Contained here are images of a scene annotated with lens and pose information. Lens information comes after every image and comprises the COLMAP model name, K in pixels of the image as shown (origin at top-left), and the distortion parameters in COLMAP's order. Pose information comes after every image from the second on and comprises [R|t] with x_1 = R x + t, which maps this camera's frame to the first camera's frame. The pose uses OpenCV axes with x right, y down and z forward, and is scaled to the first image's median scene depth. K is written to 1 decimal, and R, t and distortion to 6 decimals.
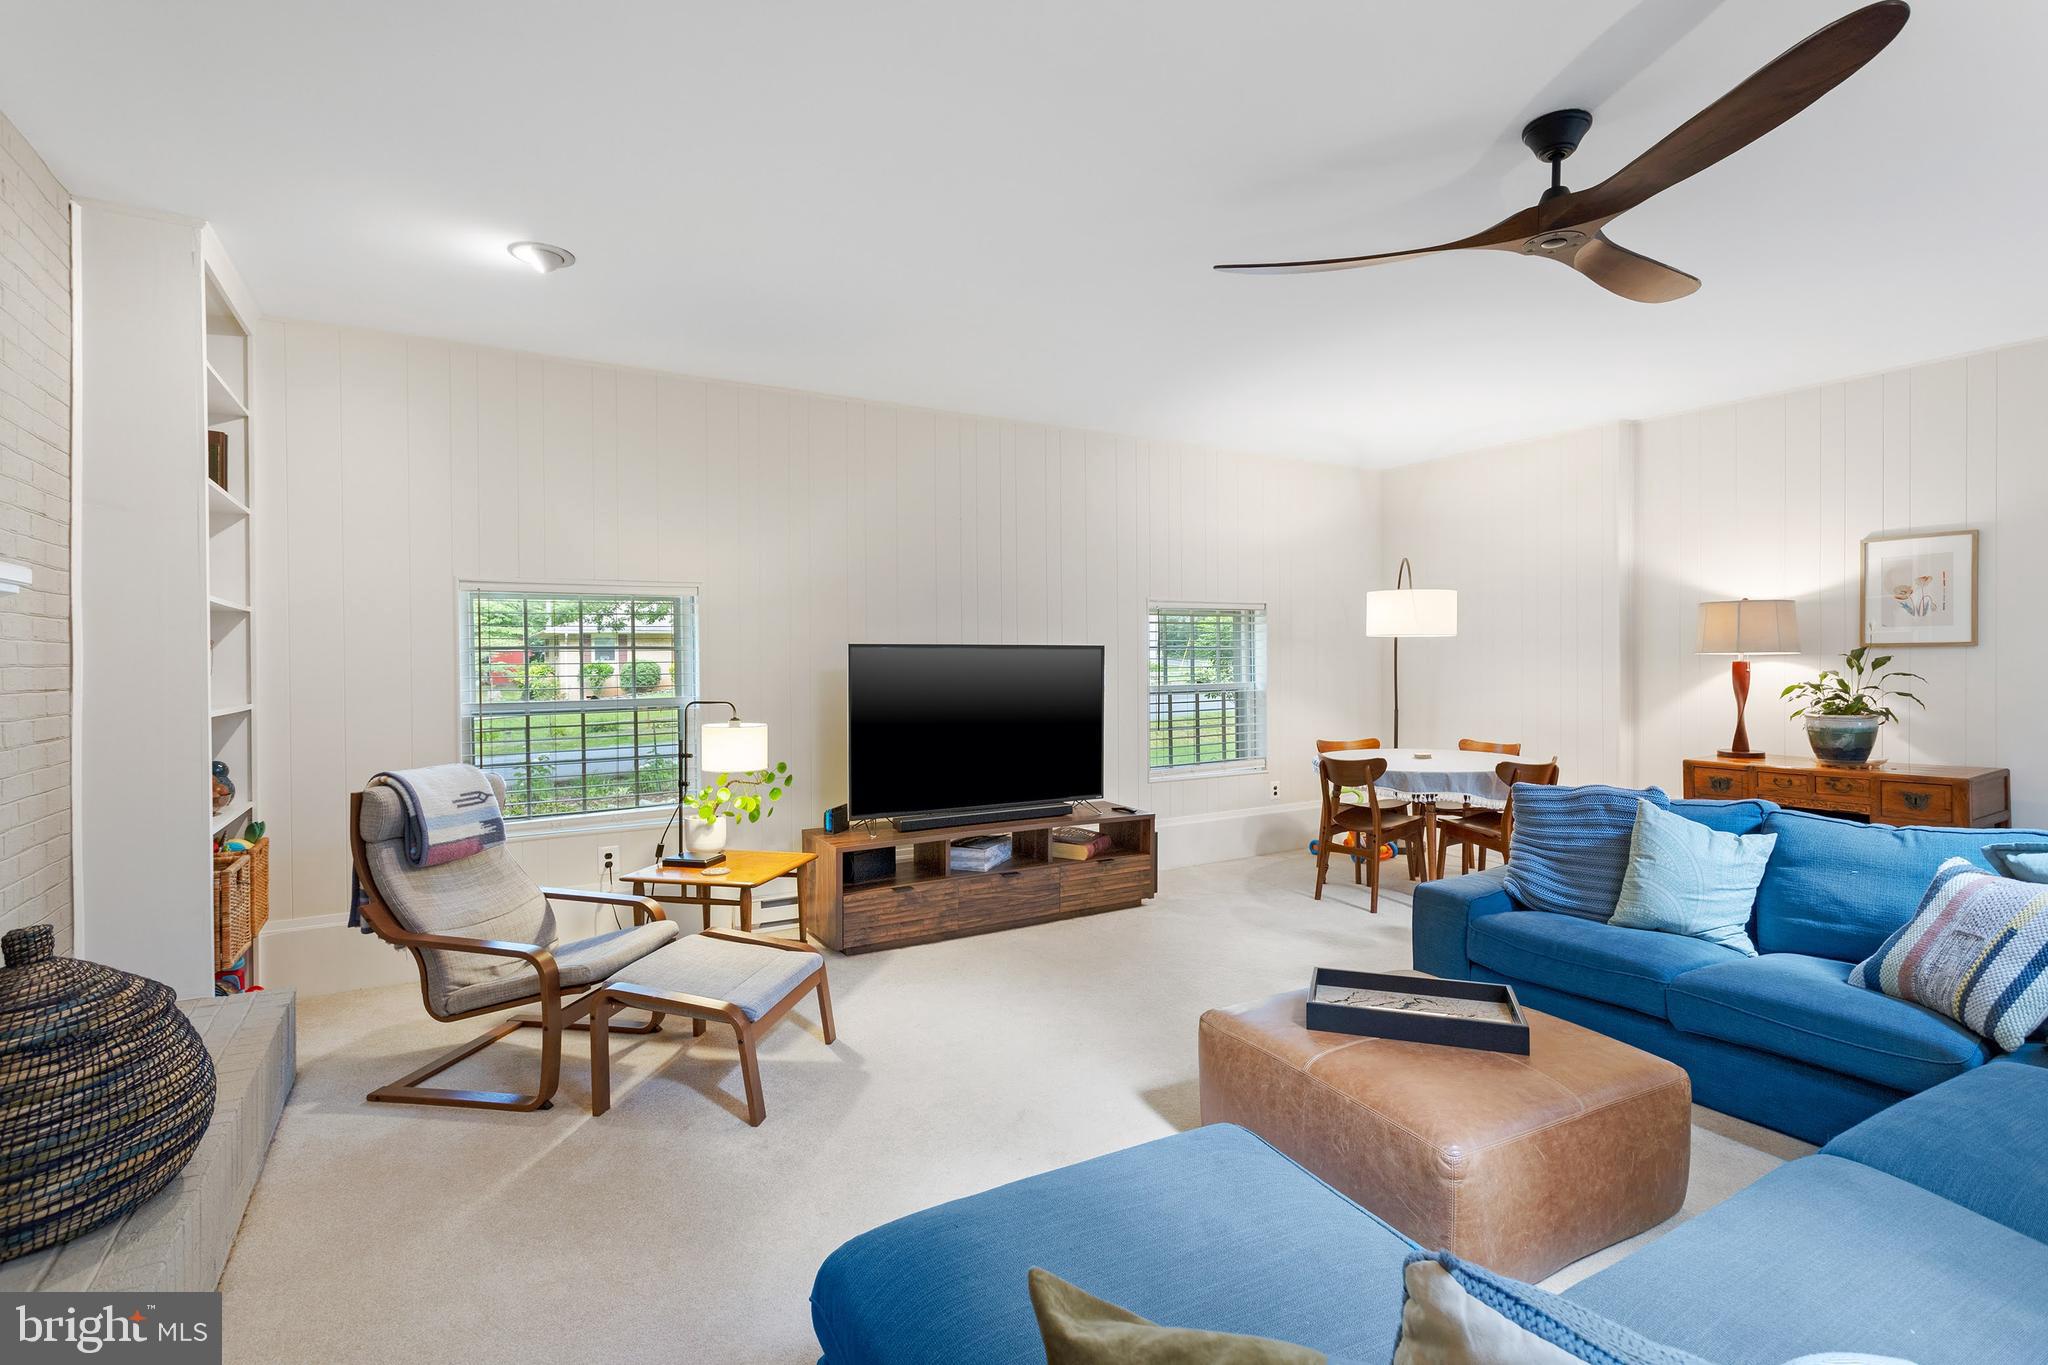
lens RADIAL K [[970.6, 0, 1021.5], [0, 970.6, 671.2], [0, 0, 1]] dist [0.001214, 0.000163]
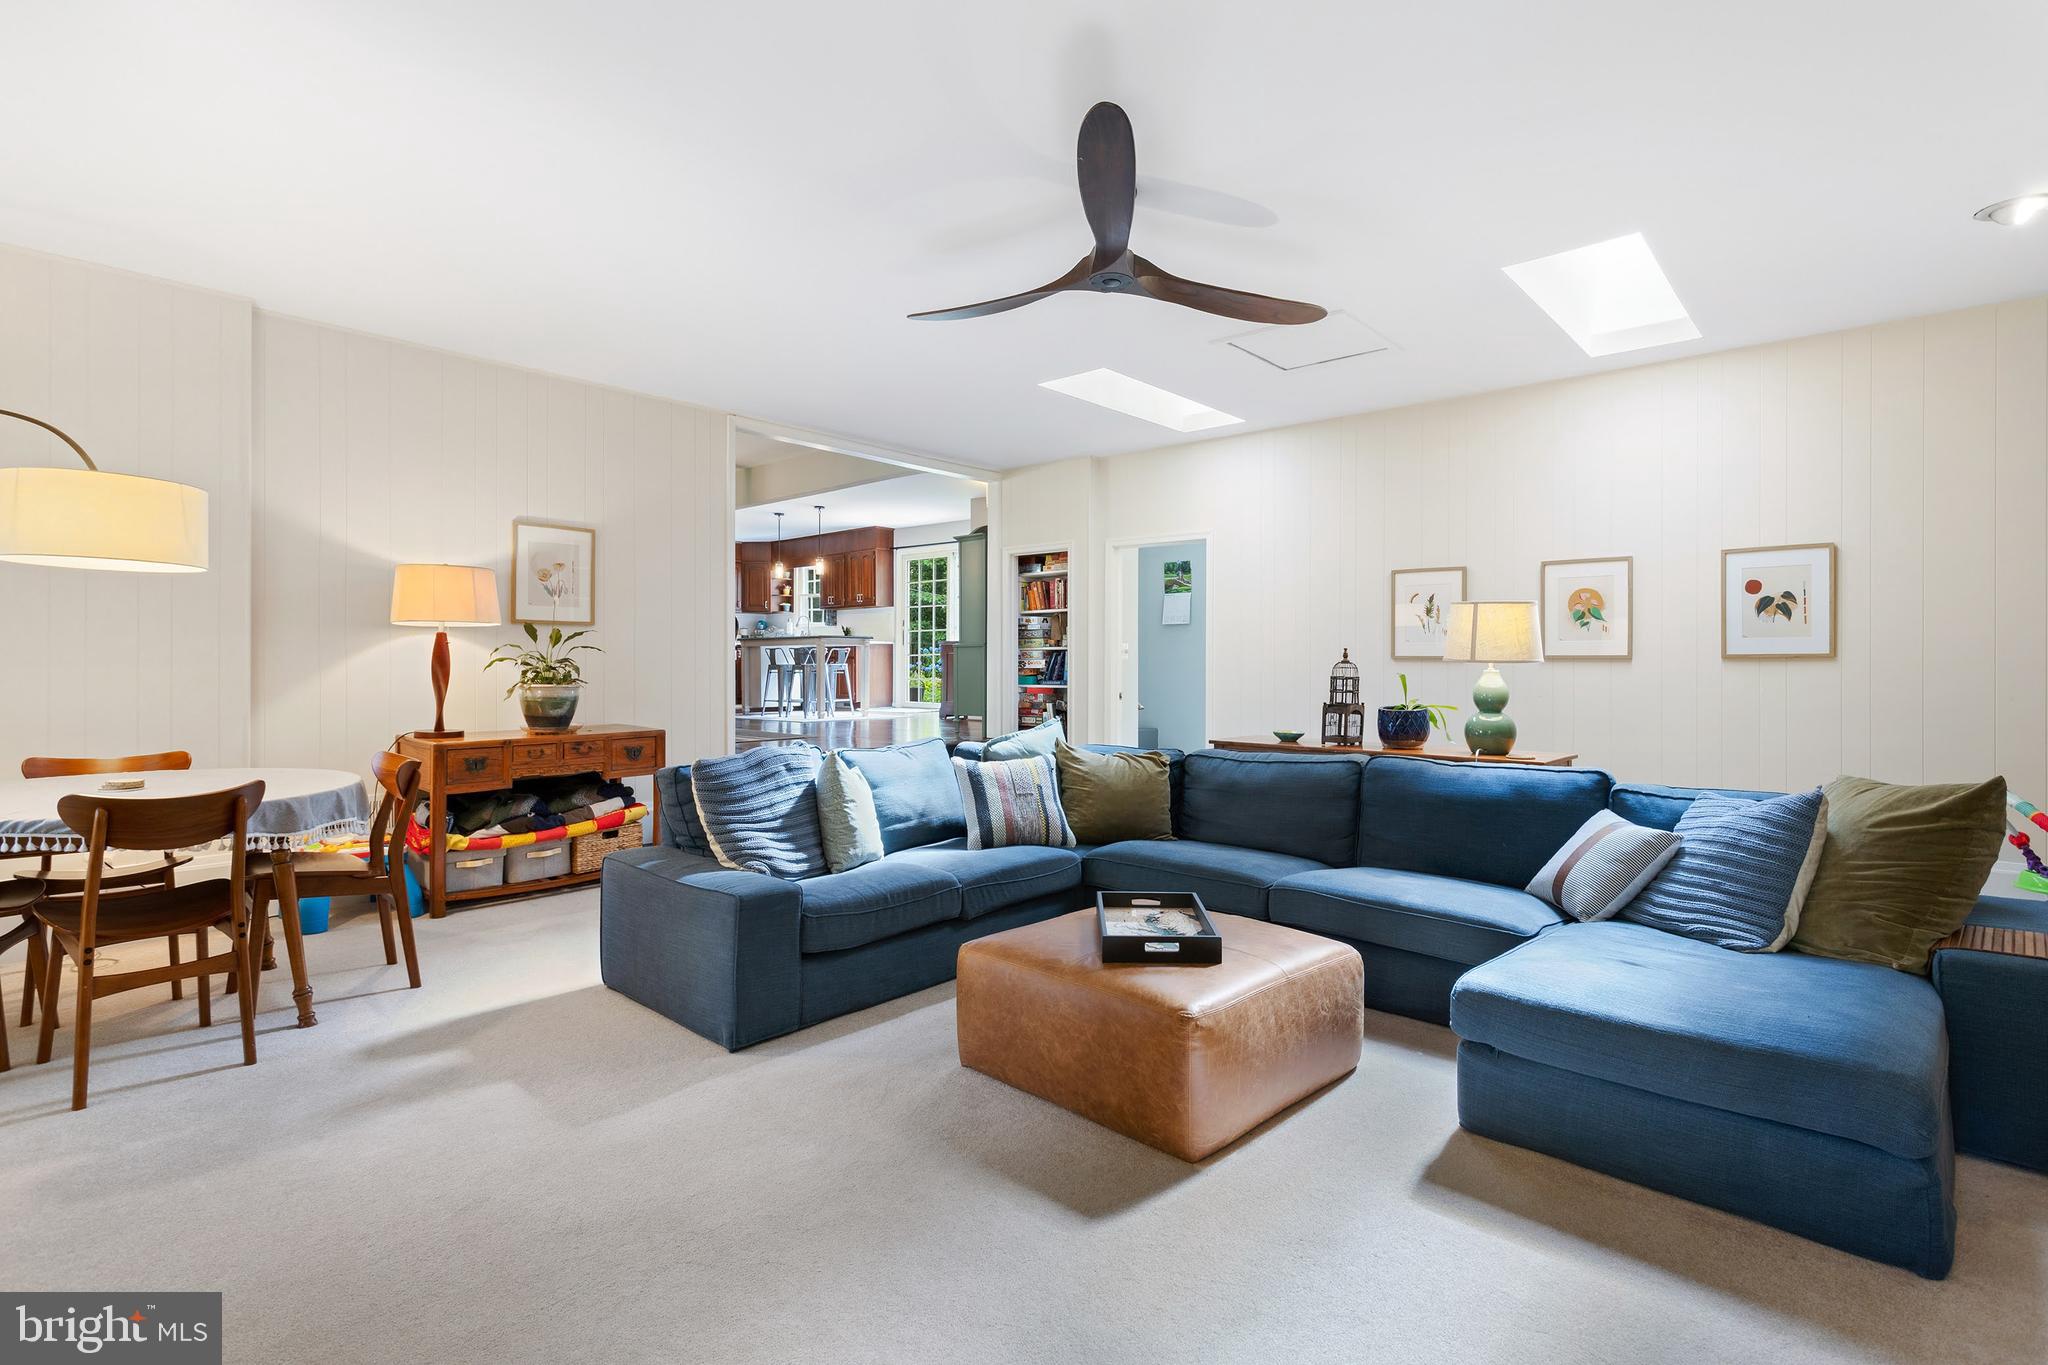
lens RADIAL K [[970.6, 0, 1043.1], [0, 970.6, 672.4], [0, 0, 1]] dist [0.001214, 0.000163]
pose [[-0.318853, -0.001457, 0.947803, -0.328914], [0.009808, 0.999940, 0.004836, 0.030595], [-0.947753, 0.010838, -0.318820, 0.814982]]
